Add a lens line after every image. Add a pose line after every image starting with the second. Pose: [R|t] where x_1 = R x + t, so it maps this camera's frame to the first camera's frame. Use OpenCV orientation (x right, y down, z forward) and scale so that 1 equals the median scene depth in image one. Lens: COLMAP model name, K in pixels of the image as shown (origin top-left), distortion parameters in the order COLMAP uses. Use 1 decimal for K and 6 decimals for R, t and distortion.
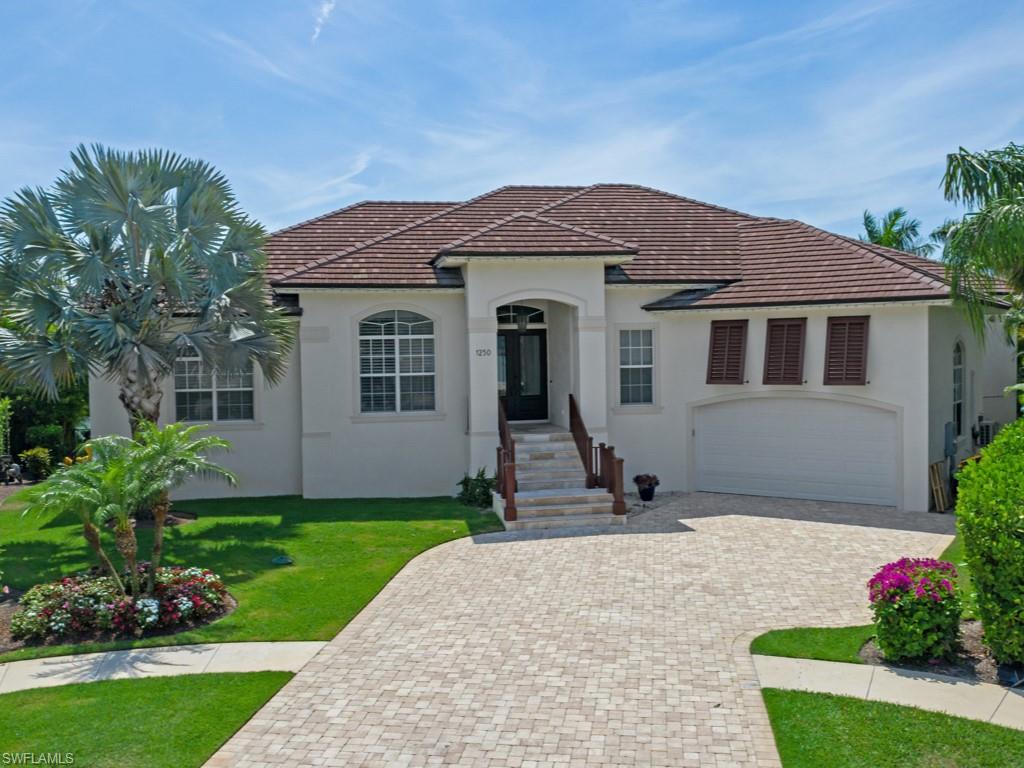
lens RADIAL K [[927.3, 0, 510.9], [0, 927.3, 385.7], [0, 0, 1]] dist [-0.024282, -0.005894]
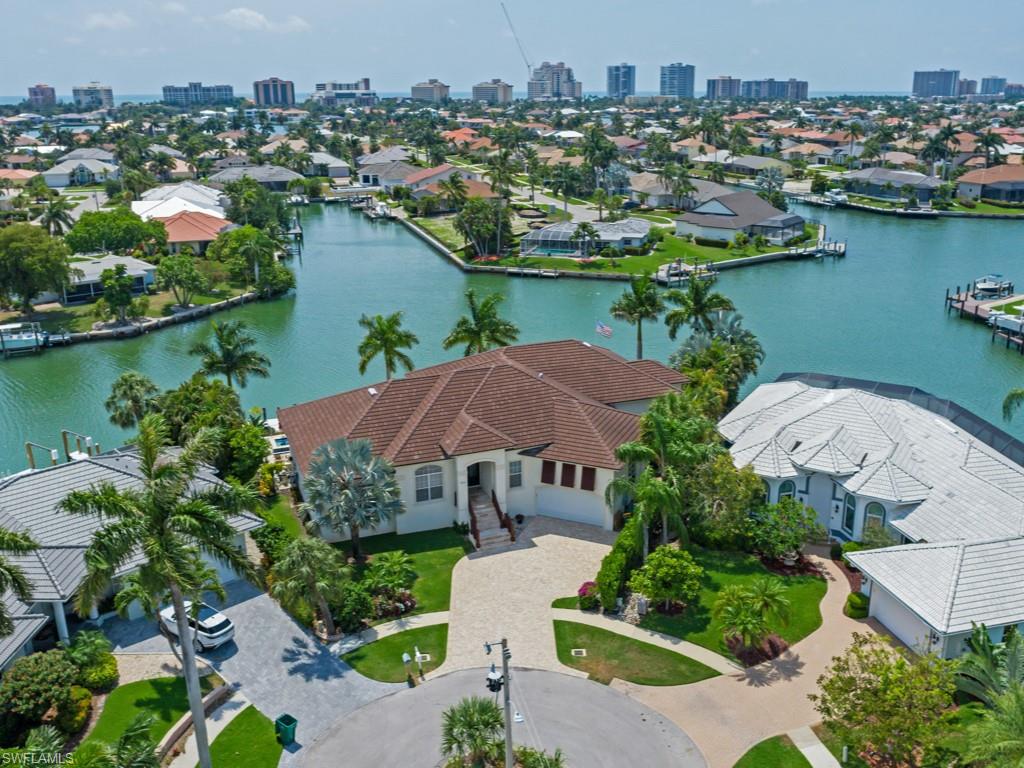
lens RADIAL K [[927.3, 0, 512.9], [0, 927.3, 382.6], [0, 0, 1]] dist [-0.024282, -0.005894]
pose [[0.983907, -0.055219, 0.169936, -0.344950], [0.007933, 0.963613, 0.267184, -1.092001], [-0.178506, -0.261536, 0.948543, -1.624258]]
